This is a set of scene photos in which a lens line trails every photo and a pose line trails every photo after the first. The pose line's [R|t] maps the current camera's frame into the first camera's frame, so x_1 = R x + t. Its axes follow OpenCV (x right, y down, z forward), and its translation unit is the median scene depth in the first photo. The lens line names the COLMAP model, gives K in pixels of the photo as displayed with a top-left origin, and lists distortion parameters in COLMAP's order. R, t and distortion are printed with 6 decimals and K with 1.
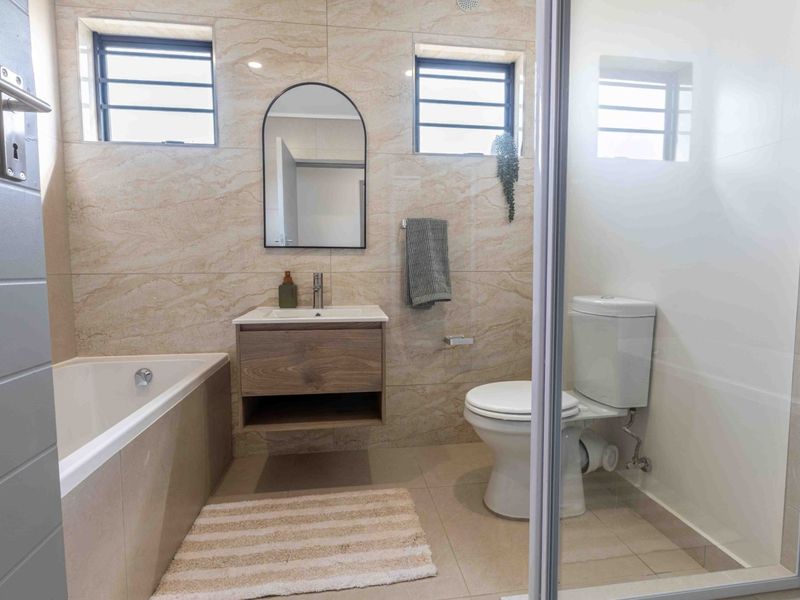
lens RADIAL K [[403.5, 0, 400.8], [0, 403.5, 298.4], [0, 0, 1]] dist [-0.000072, -0.004447]
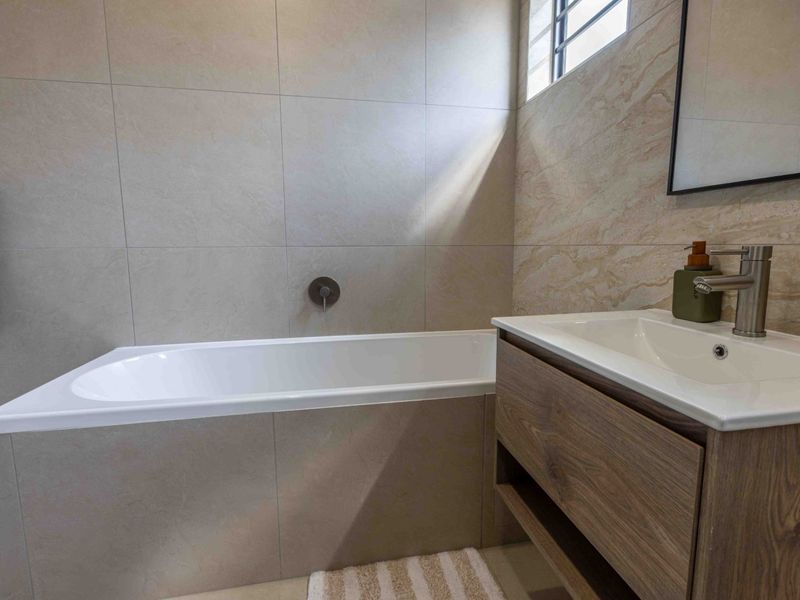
lens RADIAL K [[403.5, 0, 402.4], [0, 403.5, 298.9], [0, 0, 1]] dist [-0.000072, -0.004447]
pose [[0.055843, 0.135954, -0.989140, 0.167569], [-0.072598, 0.988617, 0.131783, -0.039364], [0.995797, 0.064450, 0.065077, 0.648521]]
